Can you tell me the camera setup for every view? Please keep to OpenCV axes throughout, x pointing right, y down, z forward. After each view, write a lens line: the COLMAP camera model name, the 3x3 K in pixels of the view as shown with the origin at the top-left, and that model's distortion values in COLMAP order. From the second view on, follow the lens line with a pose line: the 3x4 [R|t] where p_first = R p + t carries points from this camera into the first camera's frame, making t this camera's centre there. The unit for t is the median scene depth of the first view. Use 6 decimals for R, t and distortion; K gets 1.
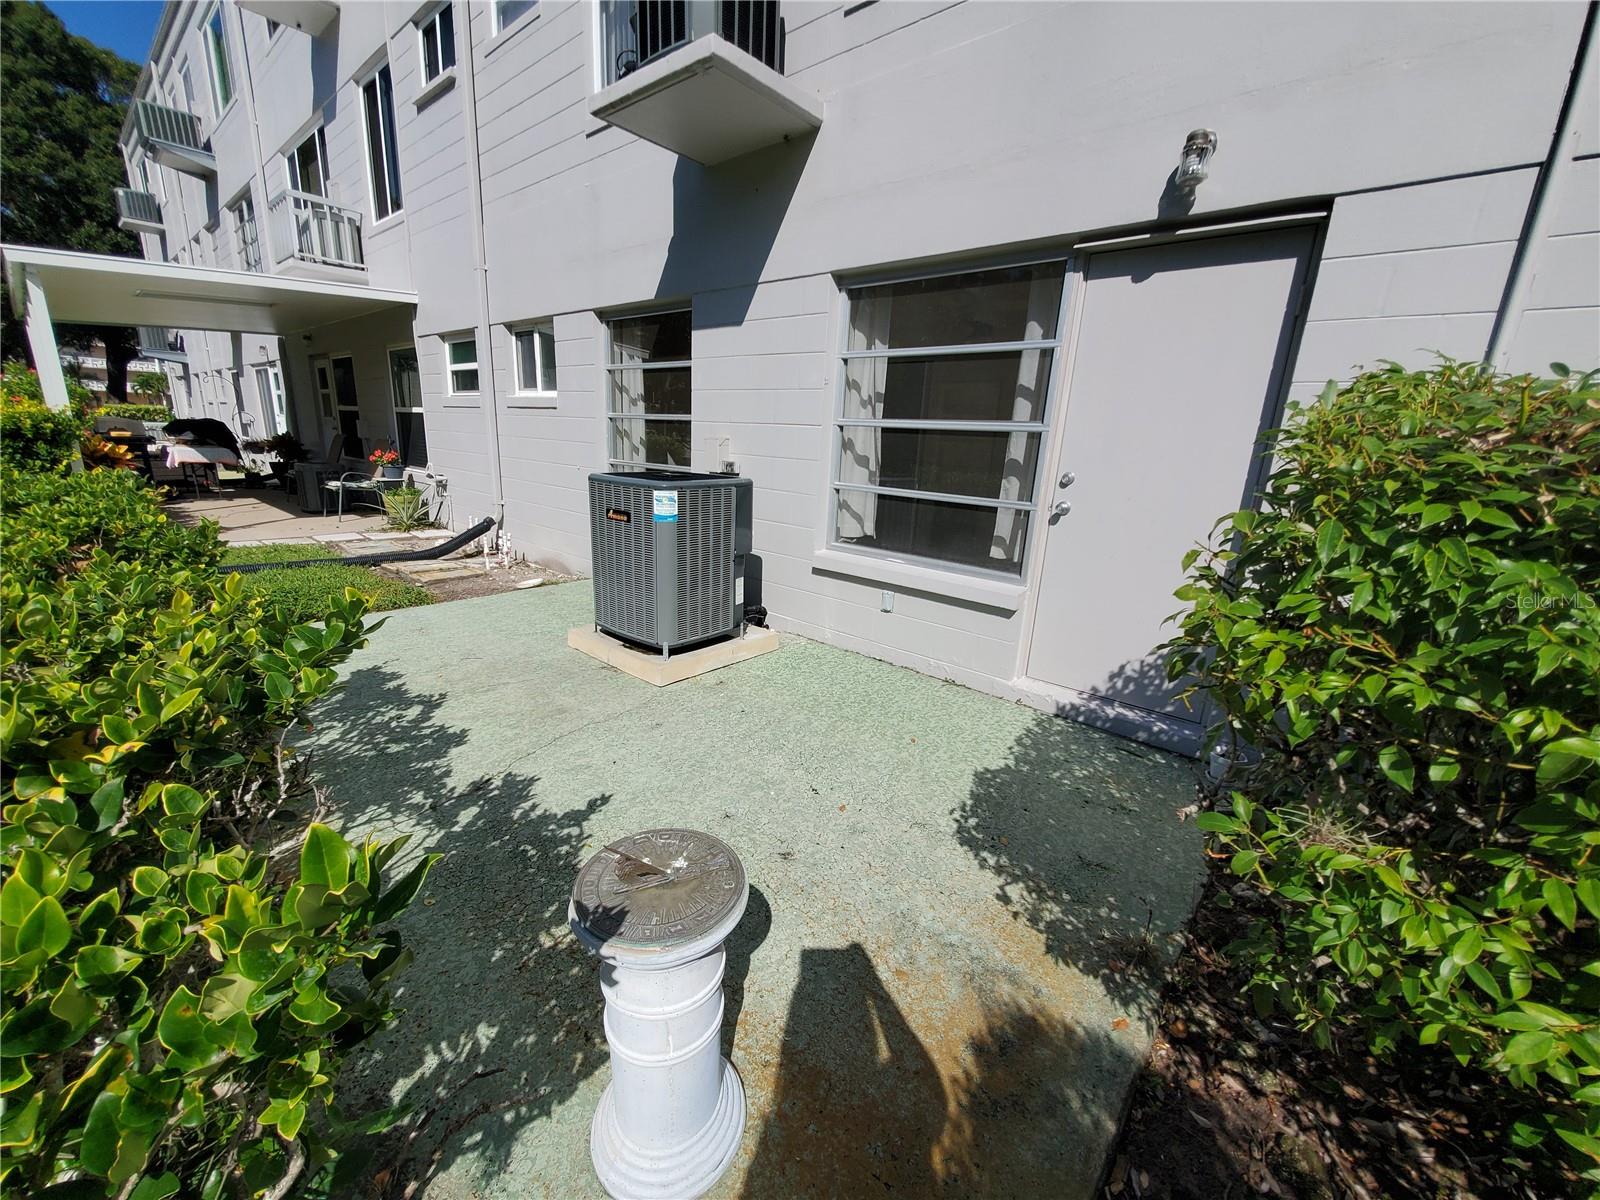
lens RADIAL K [[634.2, 0, 803.0], [0, 634.2, 611.7], [0, 0, 1]] dist [0.000534, -0.000096]
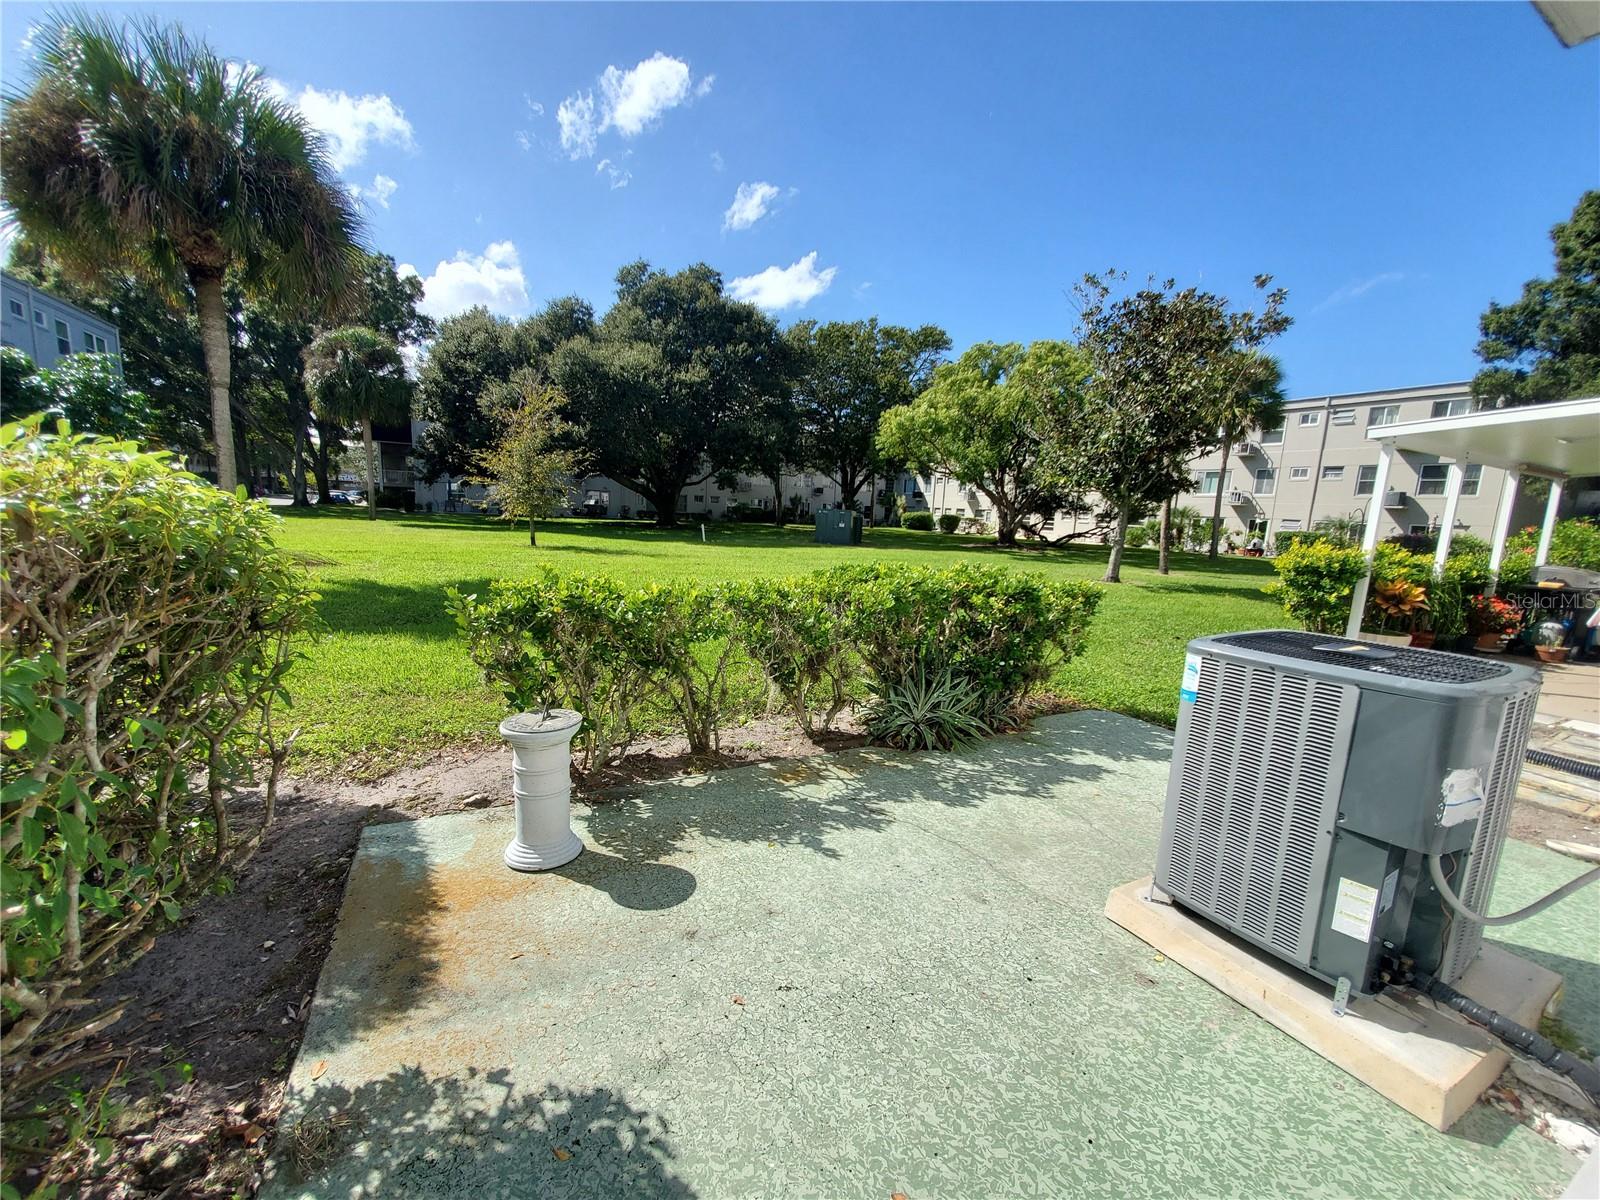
lens RADIAL K [[634.2, 0, 803.0], [0, 634.2, 611.7], [0, 0, 1]] dist [0.000534, -0.000096]
pose [[-0.358555, 0.083747, -0.929744, 0.771392], [-0.308605, 0.929336, 0.202724, -0.345930], [0.881023, 0.359611, -0.307374, 1.201140]]
